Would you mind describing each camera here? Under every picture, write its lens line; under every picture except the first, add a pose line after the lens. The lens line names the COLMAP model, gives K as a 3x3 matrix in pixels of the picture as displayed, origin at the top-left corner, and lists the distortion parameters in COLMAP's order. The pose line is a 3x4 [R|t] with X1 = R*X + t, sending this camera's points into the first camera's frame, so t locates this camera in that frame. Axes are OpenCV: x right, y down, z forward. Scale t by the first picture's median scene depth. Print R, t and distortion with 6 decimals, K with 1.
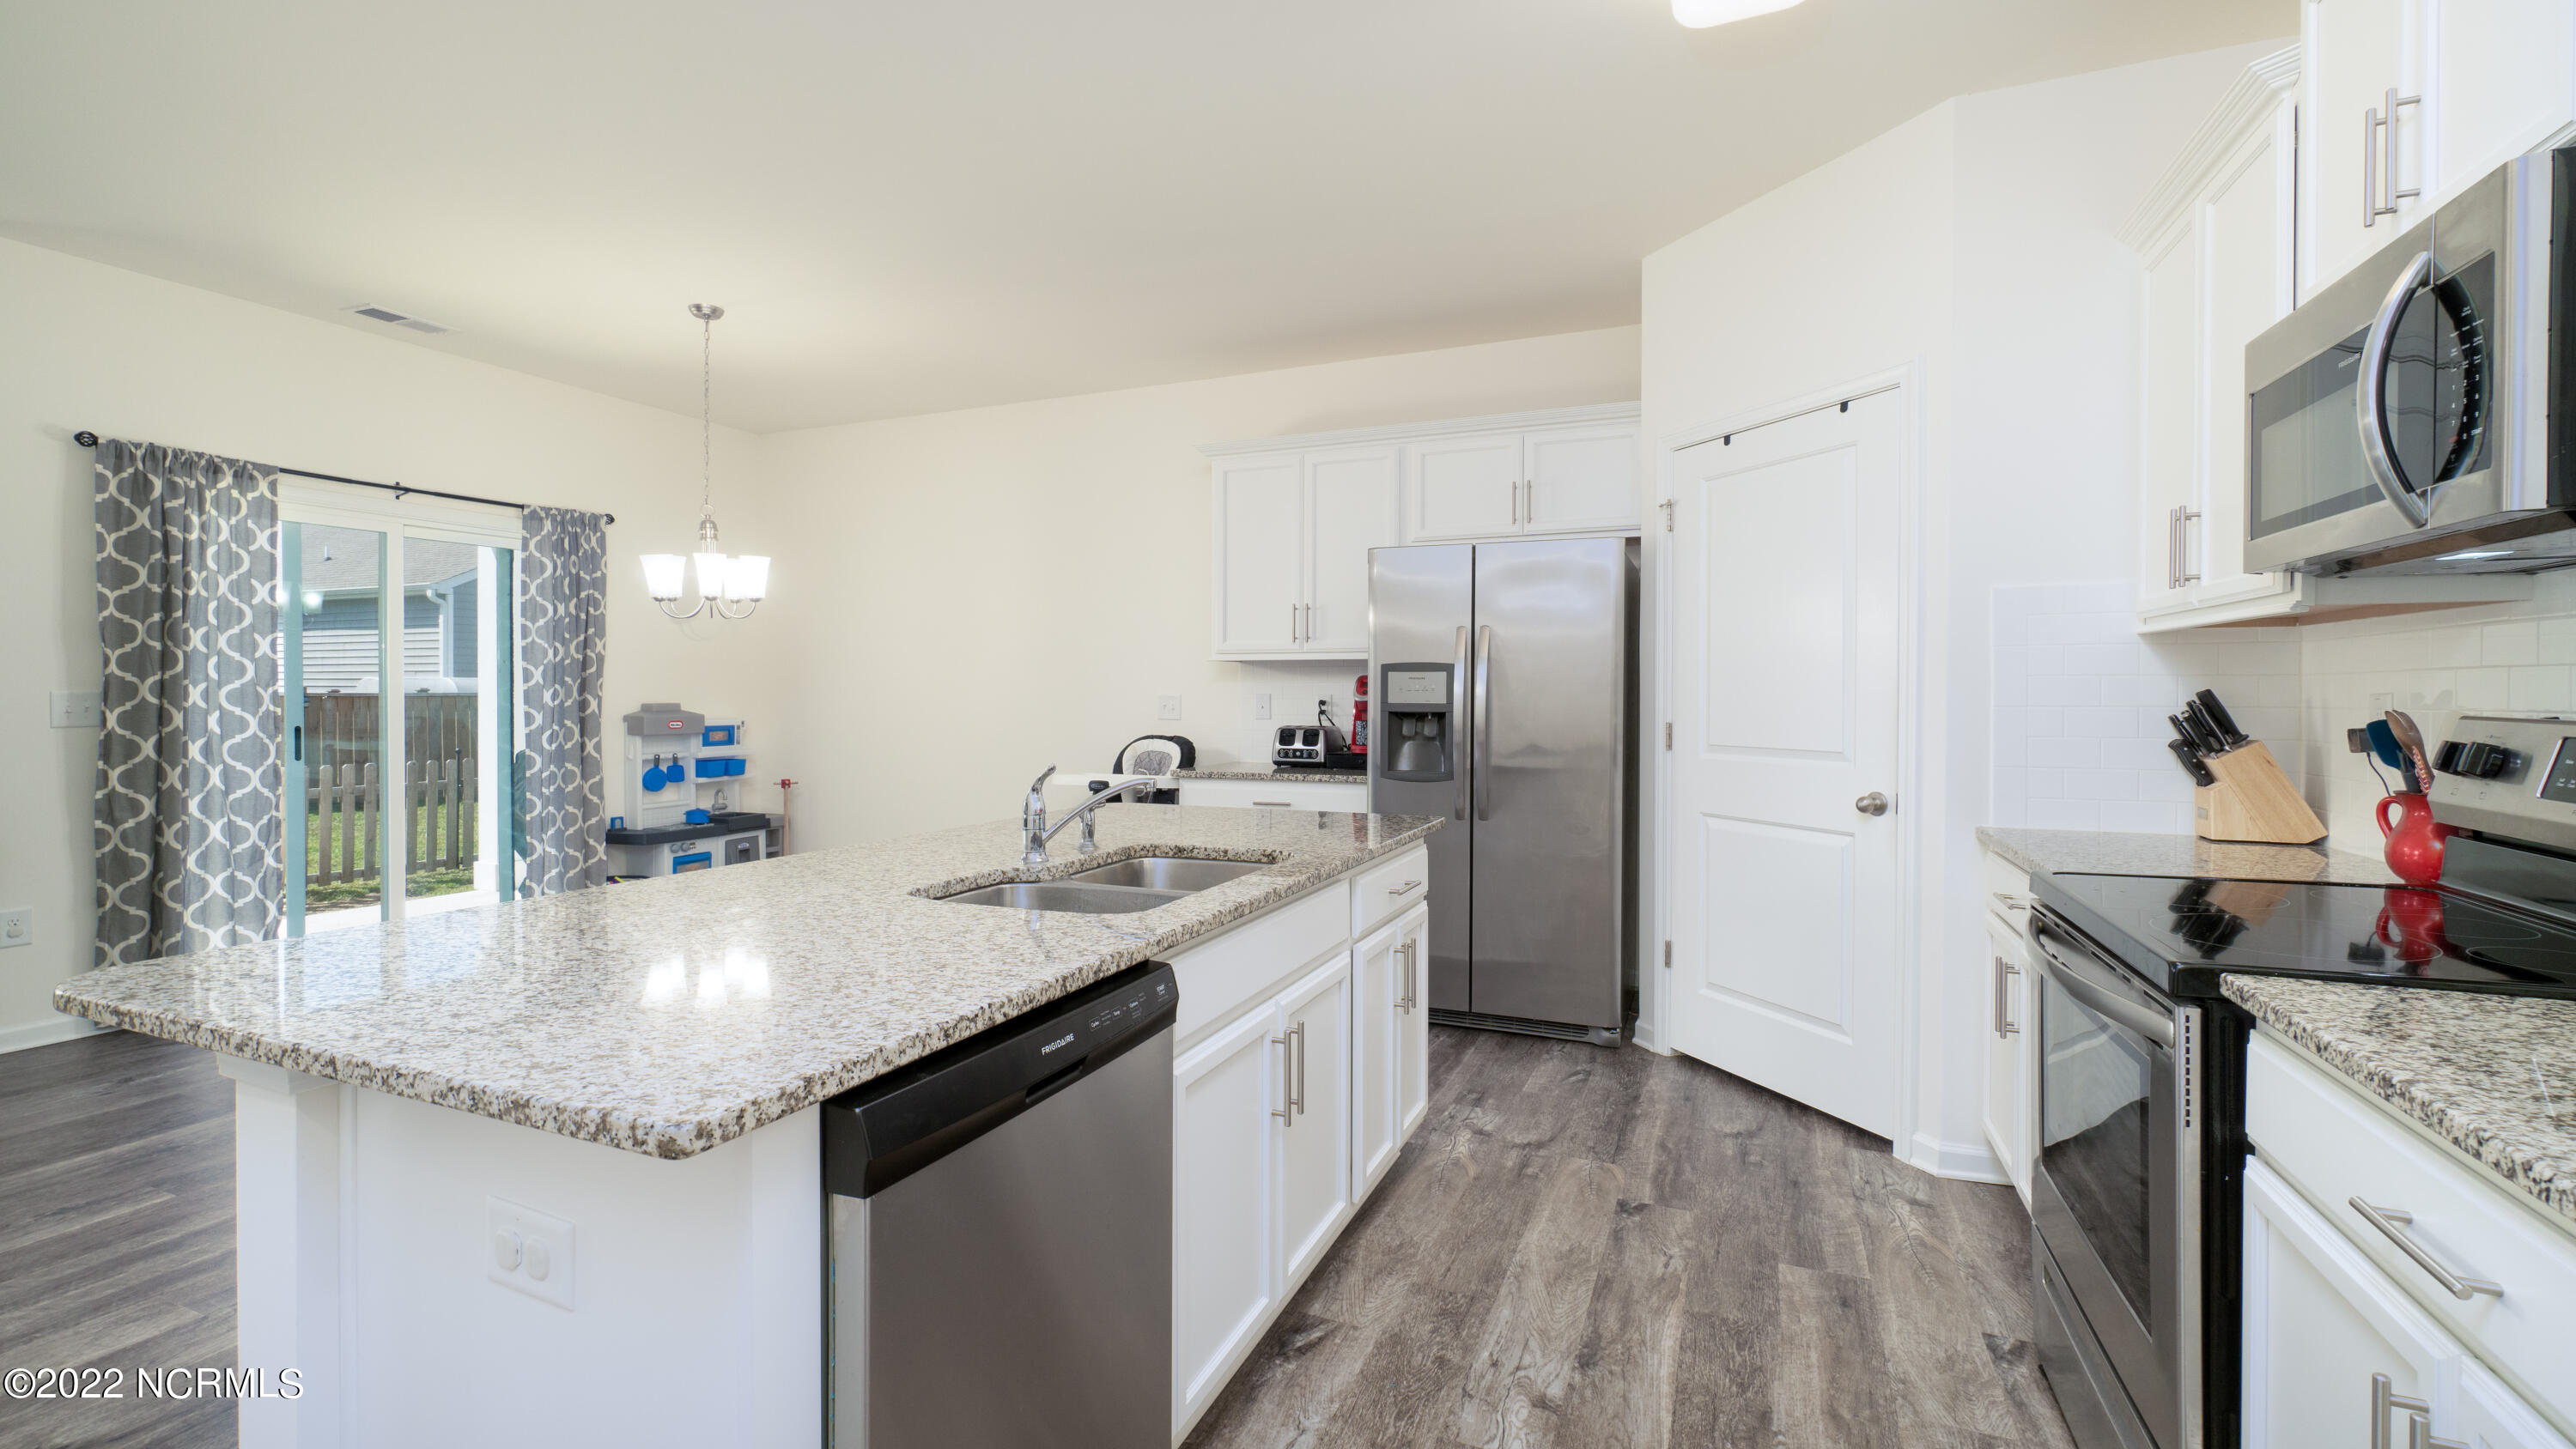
lens RADIAL K [[1117.1, 0, 1276.4], [0, 1117.1, 707.2], [0, 0, 1]] dist [0.000948, 0.000334]
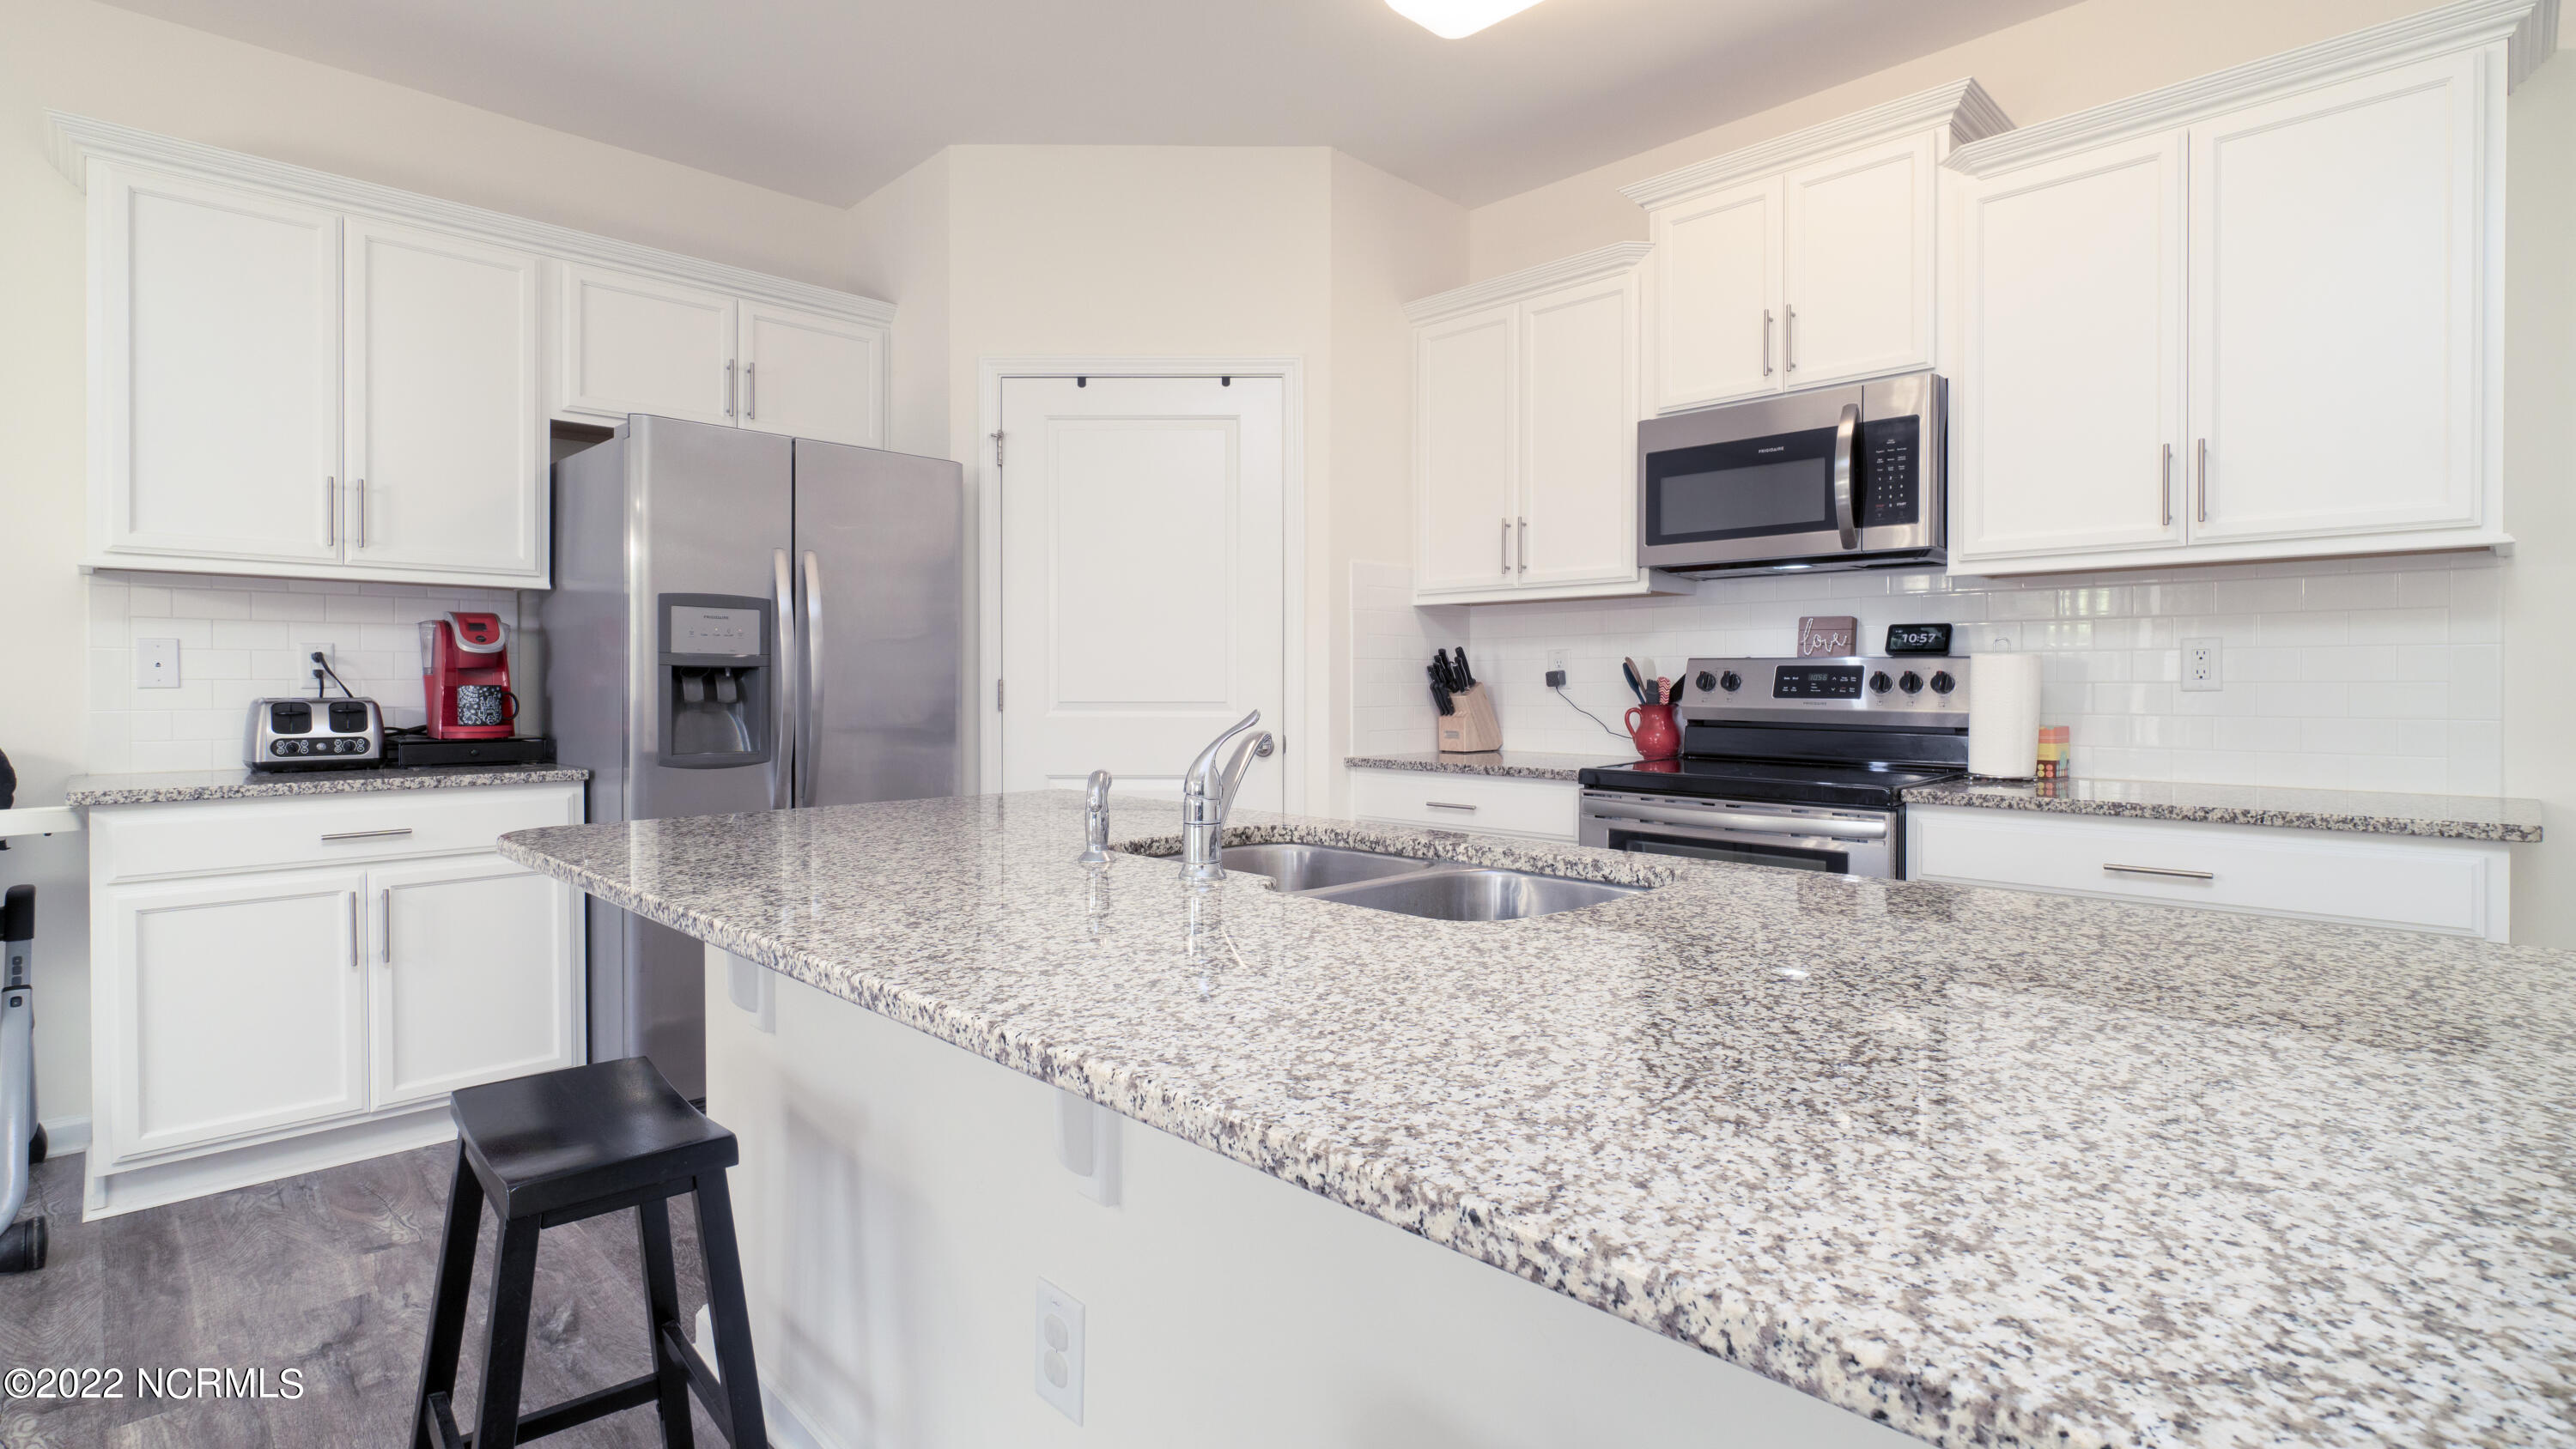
lens RADIAL K [[1212.7, 0, 1278.2], [0, 1212.7, 694.6], [0, 0, 1]] dist [-0.000251, 0.000775]
pose [[0.381002, -0.008763, 0.924533, -0.430101], [0.009954, 0.999936, 0.005376, 0.020690], [-0.924521, 0.007154, 0.381064, 0.389485]]
